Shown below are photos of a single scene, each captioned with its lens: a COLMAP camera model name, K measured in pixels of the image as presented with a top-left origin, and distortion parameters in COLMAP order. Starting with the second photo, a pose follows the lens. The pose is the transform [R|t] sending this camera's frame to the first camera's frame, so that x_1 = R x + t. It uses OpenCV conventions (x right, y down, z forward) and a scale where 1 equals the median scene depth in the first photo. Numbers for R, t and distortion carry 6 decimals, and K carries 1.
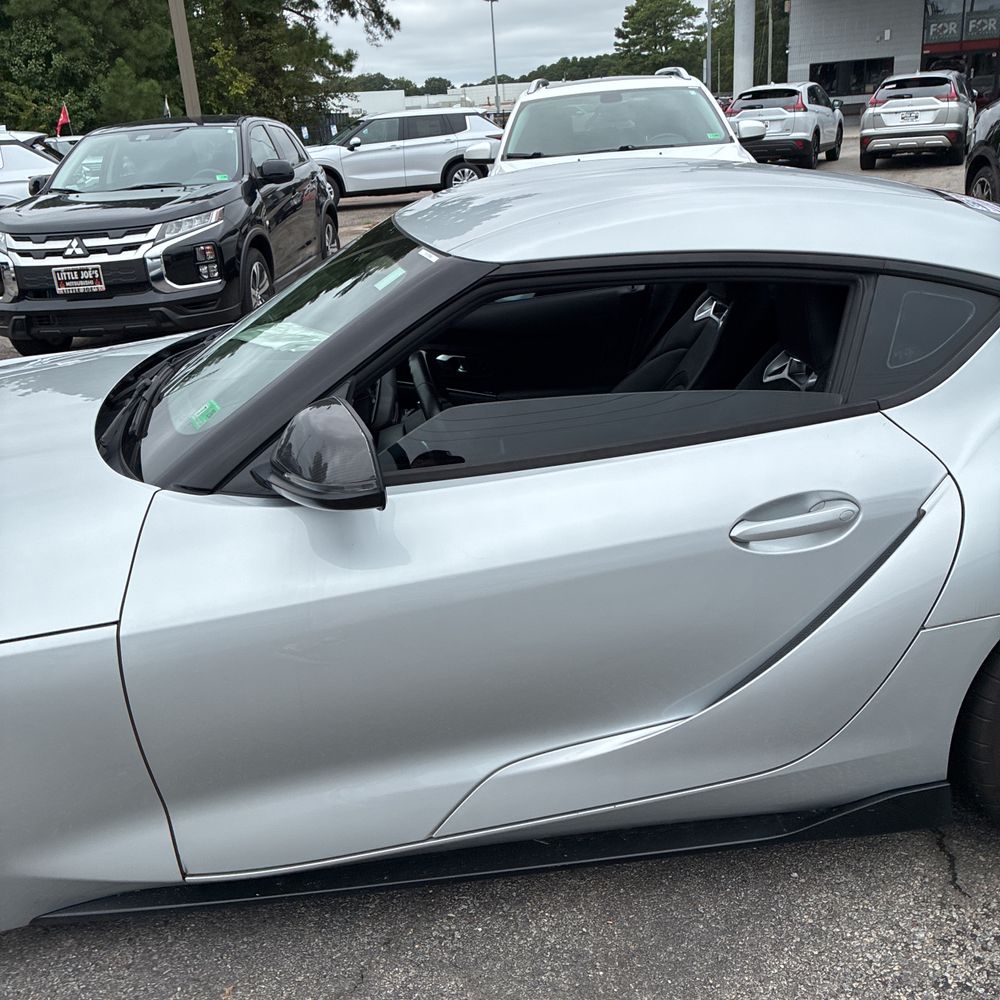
lens RADIAL K [[1014.1, 0, 504.2], [0, 1014.1, 494.7], [0, 0, 1]] dist [0.014725, 0.004376]
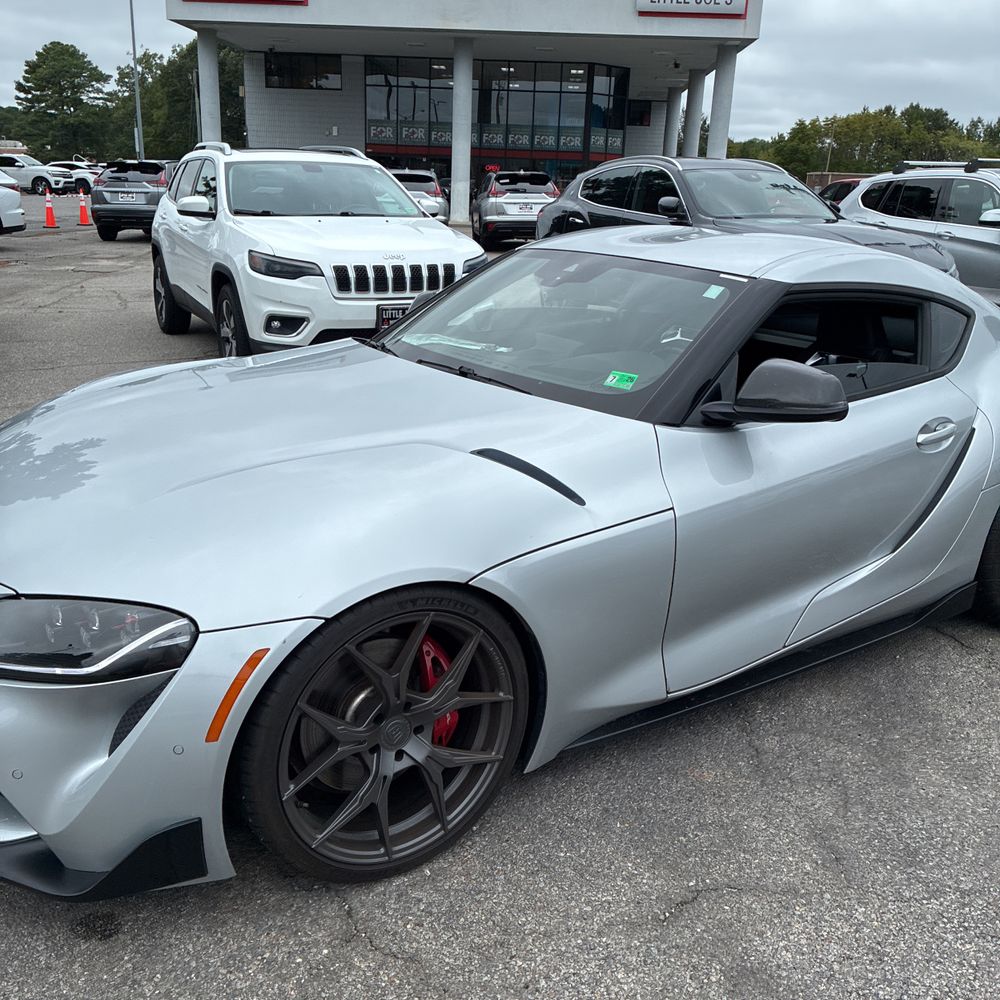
lens RADIAL K [[1014.1, 0, 504.2], [0, 1014.1, 494.7], [0, 0, 1]] dist [0.014725, 0.004376]
pose [[0.854162, -0.056718, 0.516905, -0.064350], [0.091741, 0.994878, -0.042434, 0.006920], [-0.511851, 0.083667, 0.854990, -0.006909]]
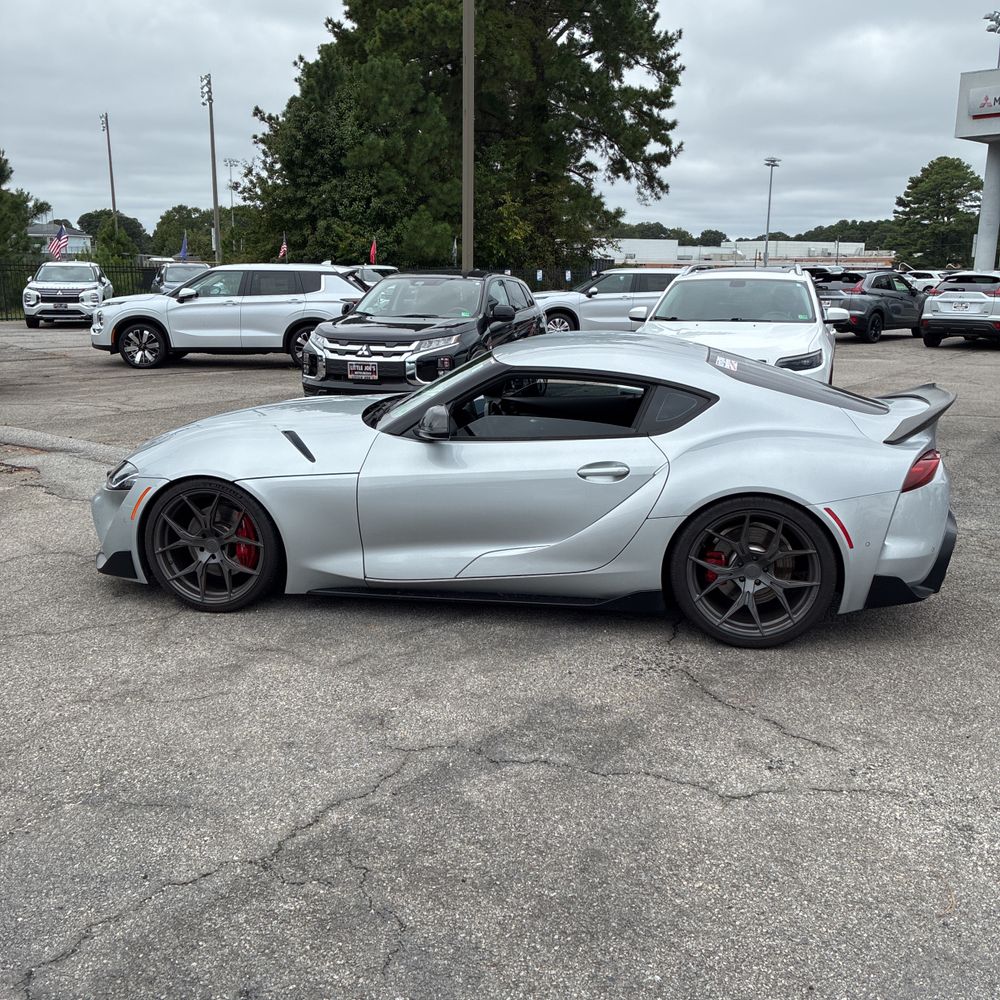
lens RADIAL K [[1014.1, 0, 504.2], [0, 1014.1, 494.7], [0, 0, 1]] dist [0.014725, 0.004376]
pose [[0.964023, 0.129722, -0.232018, 0.032054], [-0.158522, 0.981202, -0.110059, 0.020407], [0.213379, 0.142879, 0.966465, -0.078088]]
